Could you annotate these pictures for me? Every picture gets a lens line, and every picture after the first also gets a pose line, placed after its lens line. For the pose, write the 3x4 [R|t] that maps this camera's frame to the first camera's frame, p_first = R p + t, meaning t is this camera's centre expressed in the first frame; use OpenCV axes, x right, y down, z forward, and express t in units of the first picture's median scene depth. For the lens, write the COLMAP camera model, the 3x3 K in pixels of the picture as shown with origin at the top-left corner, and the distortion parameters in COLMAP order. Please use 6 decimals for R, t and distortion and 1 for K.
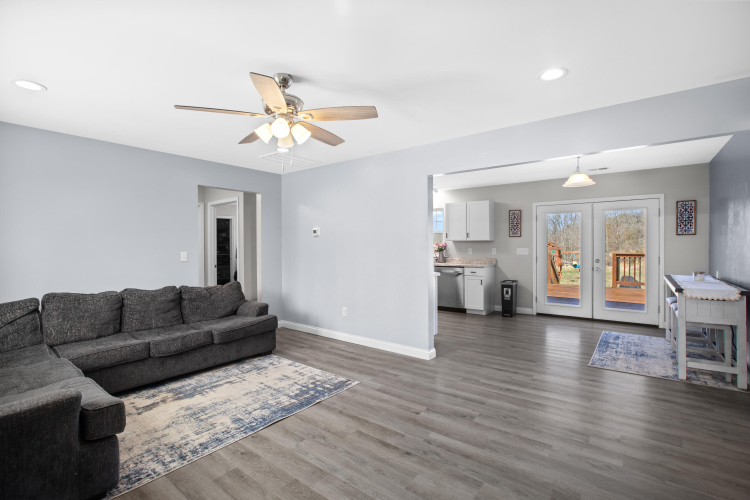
lens RADIAL K [[341.5, 0, 375.0], [0, 341.5, 250.0], [0, 0, 1]] dist [0.000386, 0.000279]
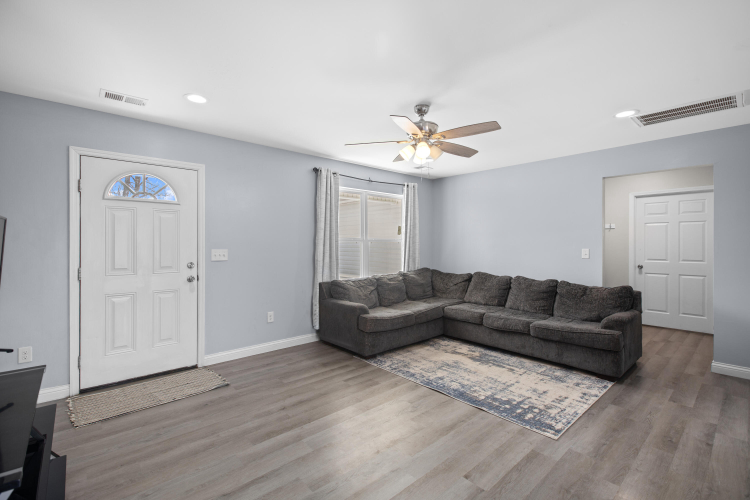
lens RADIAL K [[341.5, 0, 375.0], [0, 341.5, 250.0], [0, 0, 1]] dist [0.000386, 0.000279]
pose [[-0.177172, 0.015612, -0.984056, 0.714065], [-0.011746, 0.999769, 0.017976, -0.001486], [0.984110, 0.014744, -0.176948, 0.784443]]
